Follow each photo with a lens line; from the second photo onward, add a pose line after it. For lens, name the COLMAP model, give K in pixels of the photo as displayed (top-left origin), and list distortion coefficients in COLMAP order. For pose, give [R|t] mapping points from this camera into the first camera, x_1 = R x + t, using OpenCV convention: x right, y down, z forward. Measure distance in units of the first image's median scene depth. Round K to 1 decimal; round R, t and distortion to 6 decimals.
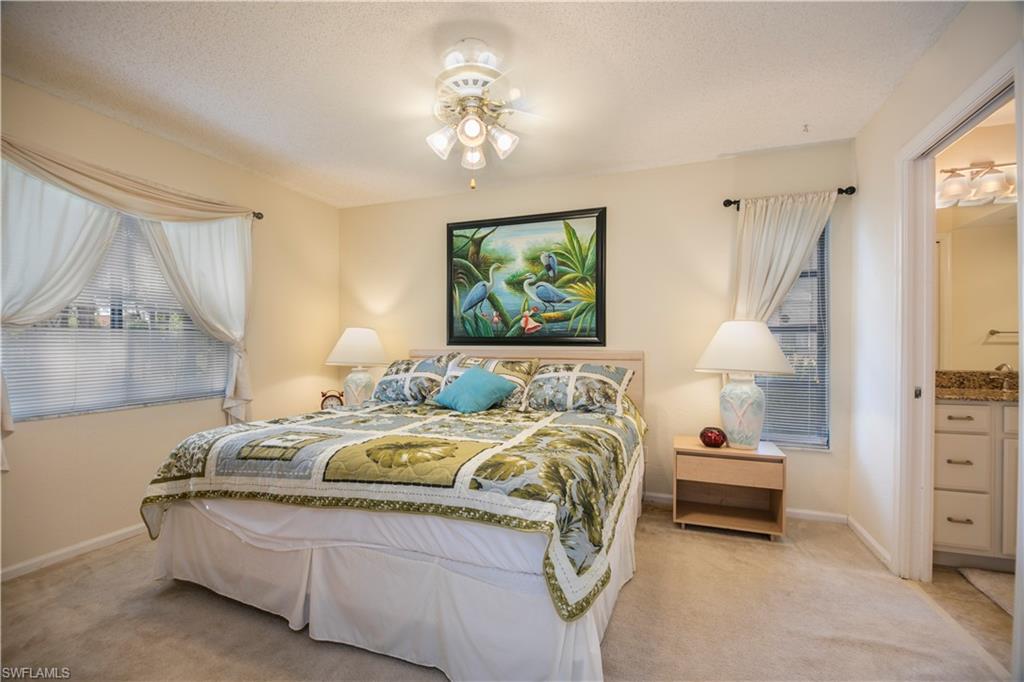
lens RADIAL K [[441.9, 0, 510.6], [0, 441.9, 344.6], [0, 0, 1]] dist [-0.008938, -0.002759]
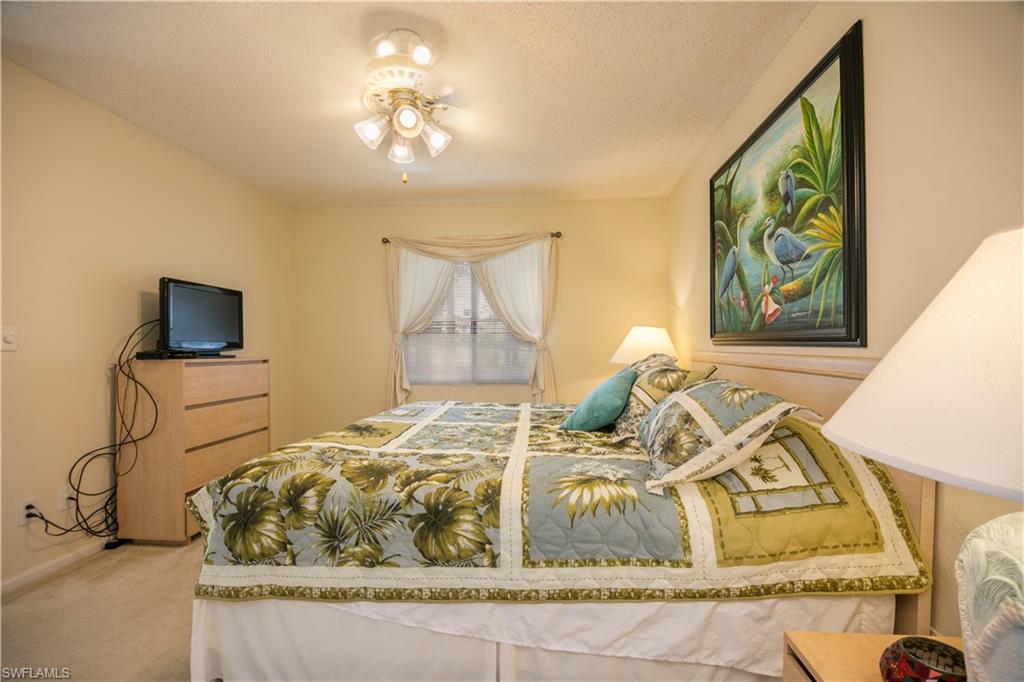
lens RADIAL K [[441.9, 0, 510.9], [0, 441.9, 342.3], [0, 0, 1]] dist [-0.008938, -0.002759]
pose [[0.262309, -0.005573, -0.964968, 0.512946], [0.000429, 0.999984, -0.005659, 0.001153], [0.964984, 0.001071, 0.262307, 0.548938]]
